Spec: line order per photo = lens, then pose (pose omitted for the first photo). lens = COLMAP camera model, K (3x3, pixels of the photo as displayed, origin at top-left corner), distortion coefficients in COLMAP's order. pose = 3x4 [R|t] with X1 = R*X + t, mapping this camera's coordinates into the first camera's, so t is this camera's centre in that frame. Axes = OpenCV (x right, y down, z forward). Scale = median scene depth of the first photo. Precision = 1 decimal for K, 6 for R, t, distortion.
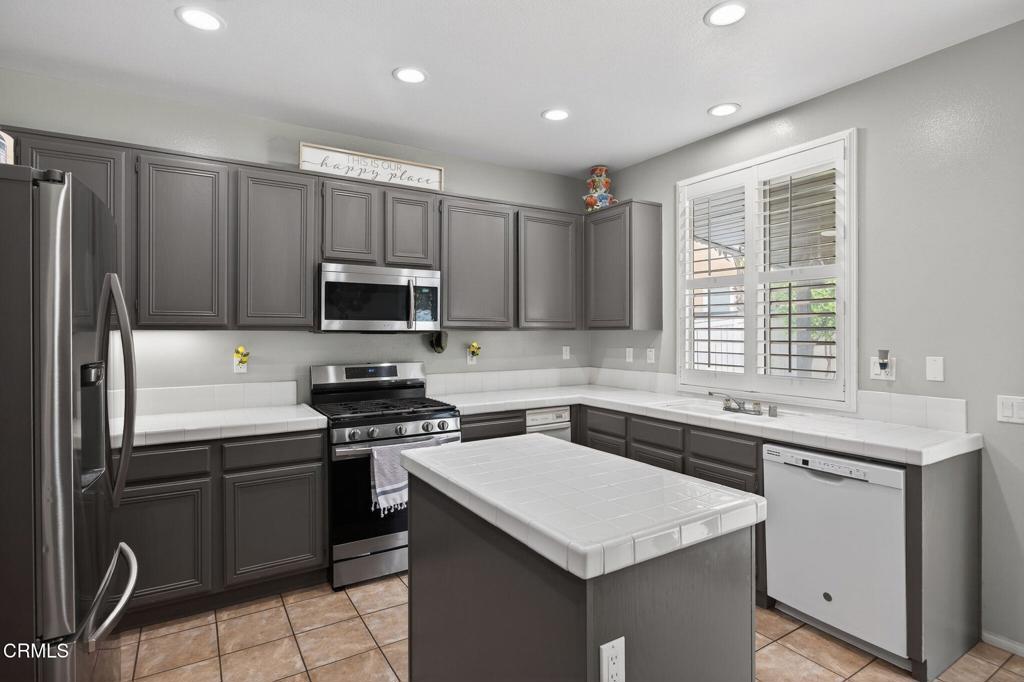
lens RADIAL K [[524.8, 0, 513.5], [0, 524.8, 329.0], [0, 0, 1]] dist [-0.004924, -0.000307]
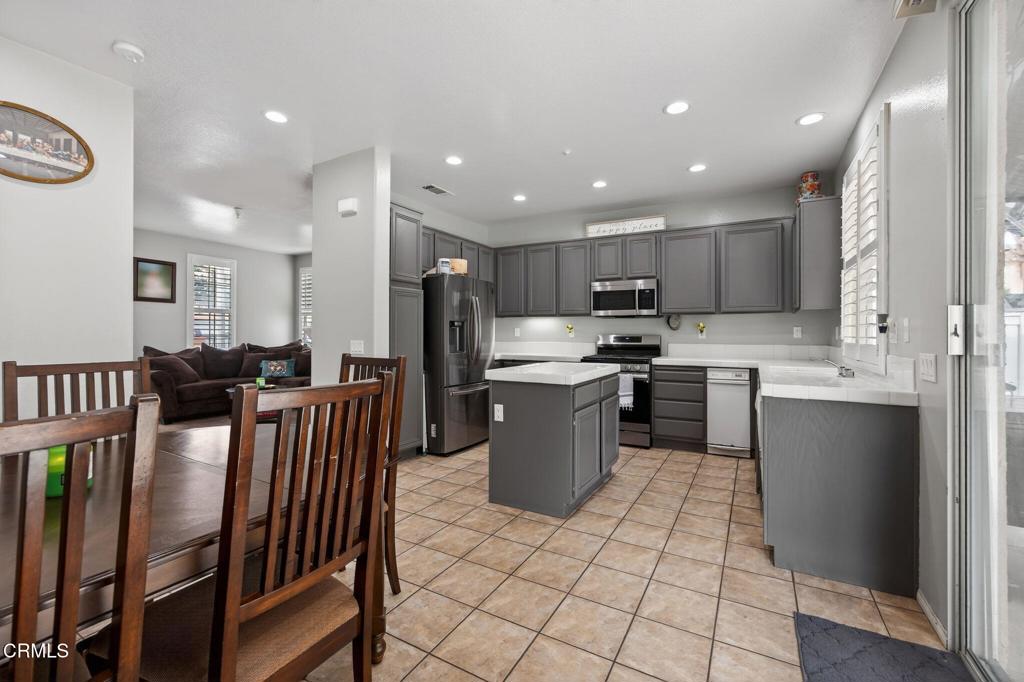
lens RADIAL K [[427.9, 0, 514.4], [0, 427.9, 330.9], [0, 0, 1]] dist [-0.010467, 0.000236]
pose [[0.483256, -0.001771, -0.875478, 0.848079], [-0.000199, 0.999998, -0.002133, 0.058092], [0.875479, 0.001204, 0.483254, -0.048652]]
